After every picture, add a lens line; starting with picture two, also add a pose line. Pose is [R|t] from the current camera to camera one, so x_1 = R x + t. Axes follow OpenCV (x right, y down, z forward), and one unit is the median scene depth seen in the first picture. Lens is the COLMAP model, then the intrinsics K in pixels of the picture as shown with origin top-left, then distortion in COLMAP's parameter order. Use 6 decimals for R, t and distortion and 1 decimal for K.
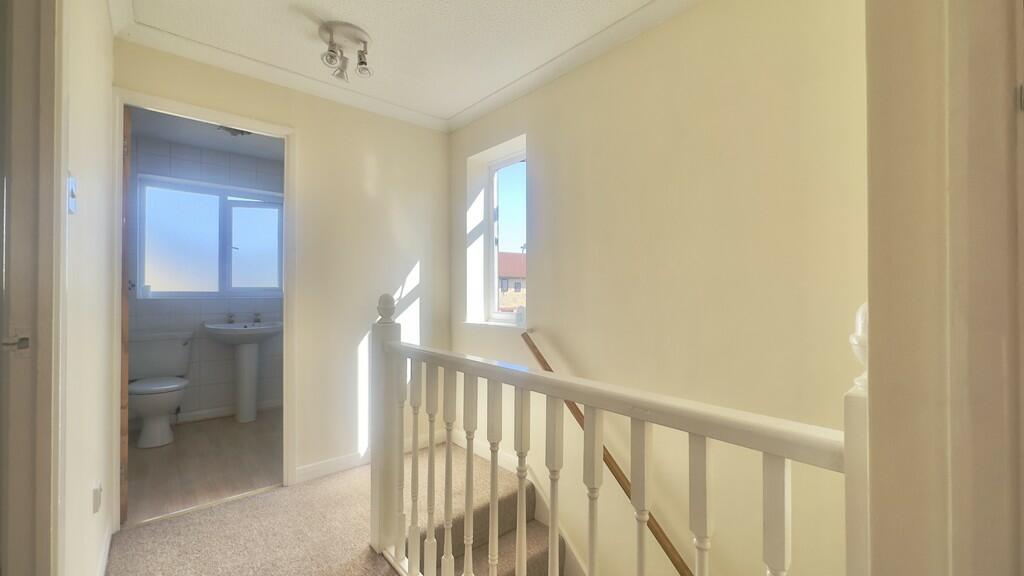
lens RADIAL K [[408.9, 0, 512.9], [0, 408.9, 290.9], [0, 0, 1]] dist [-0.002230, -0.000136]
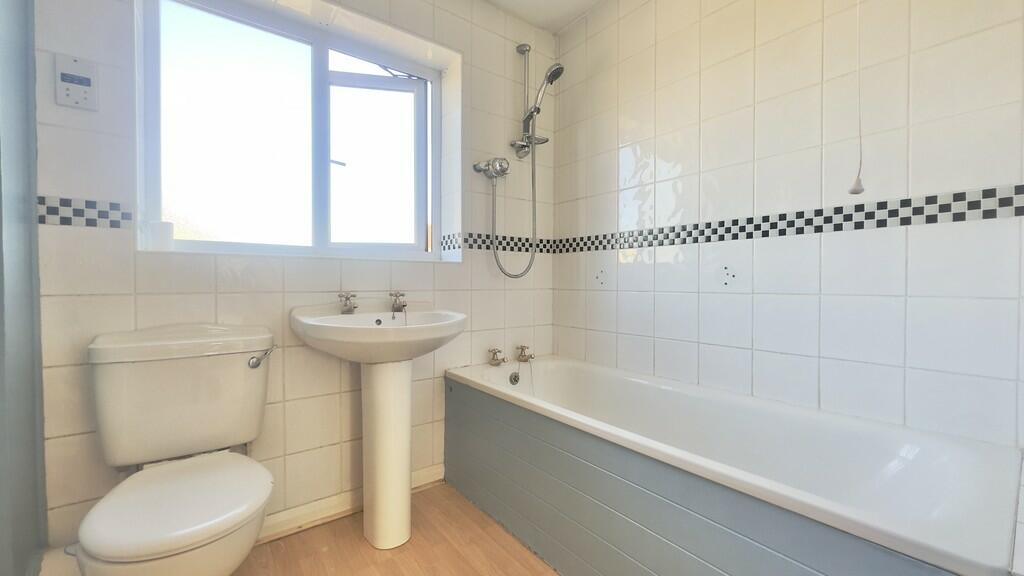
lens RADIAL K [[408.9, 0, 512.2], [0, 408.9, 285.4], [0, 0, 1]] dist [-0.002230, -0.000136]
pose [[0.995541, 0.001492, -0.094316, -0.470515], [0.000275, 0.999825, 0.018723, 0.040690], [0.094328, -0.018666, 0.995366, 0.576356]]
